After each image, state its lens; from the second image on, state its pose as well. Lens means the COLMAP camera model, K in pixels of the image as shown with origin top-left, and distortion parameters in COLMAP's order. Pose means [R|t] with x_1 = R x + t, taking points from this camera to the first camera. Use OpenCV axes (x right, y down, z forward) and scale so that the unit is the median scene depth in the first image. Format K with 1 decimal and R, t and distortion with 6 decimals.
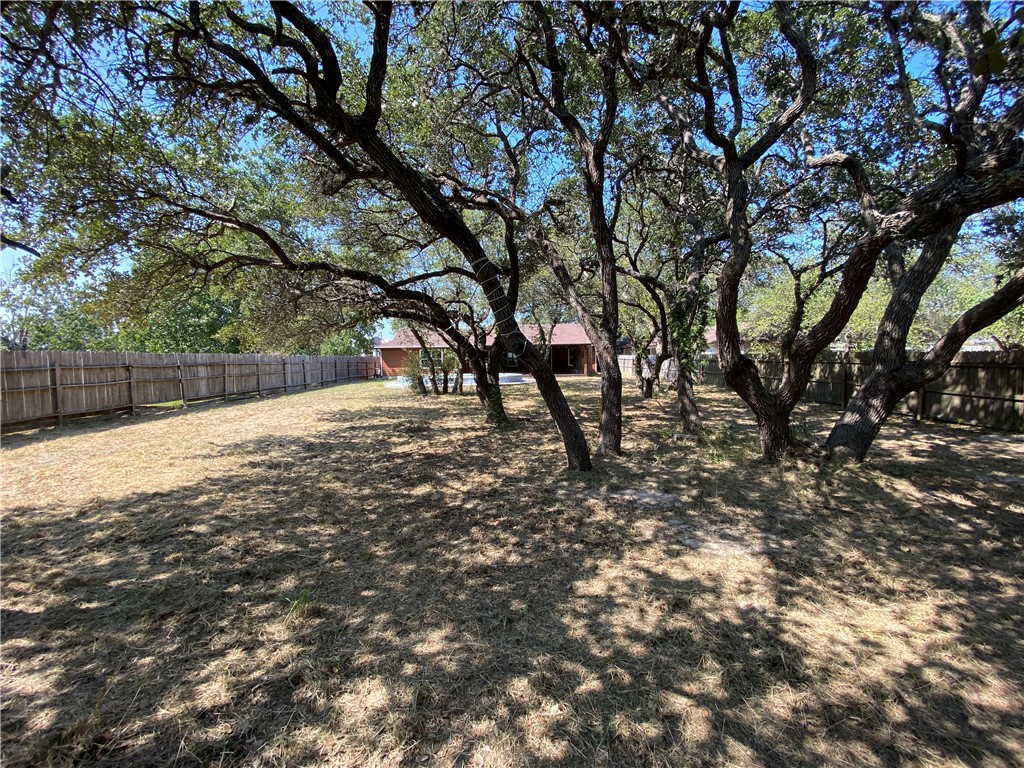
lens RADIAL K [[413.2, 0, 512.0], [0, 413.2, 382.1], [0, 0, 1]] dist [0.043950, -0.029521]
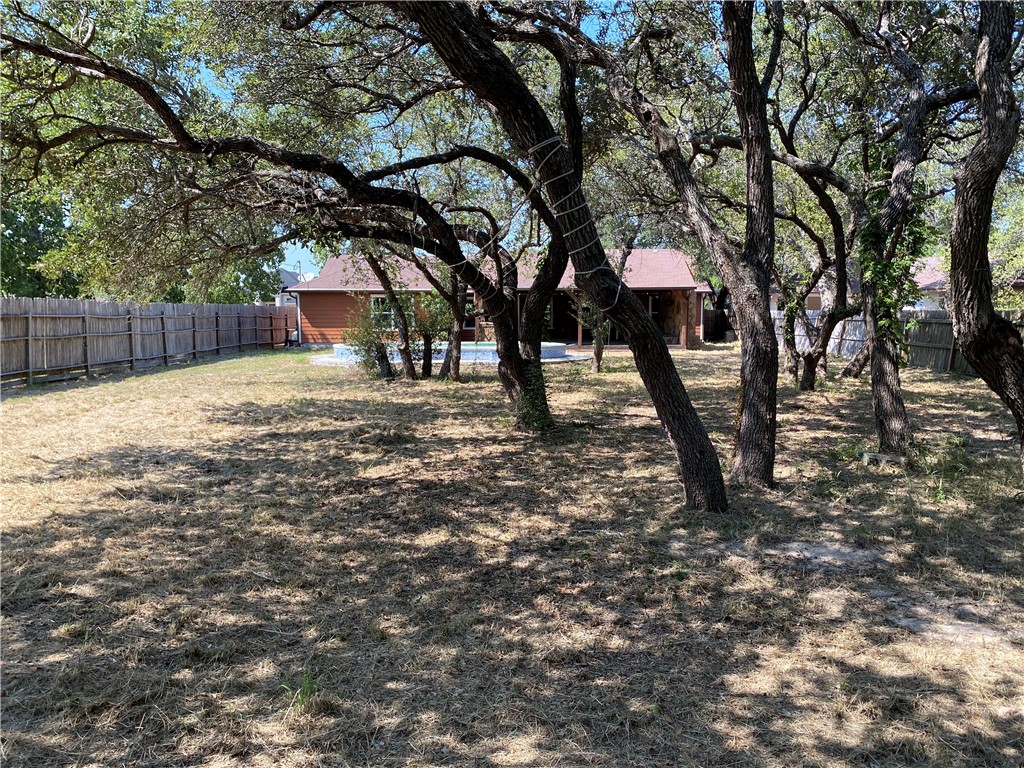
lens RADIAL K [[802.8, 0, 512.3], [0, 802.8, 379.7], [0, 0, 1]] dist [0.018222, 0.012440]
pose [[0.999834, 0.014127, -0.011492, -0.080740], [-0.013826, 0.999571, 0.025814, 0.005758], [0.011851, -0.025651, 0.999601, -0.097808]]
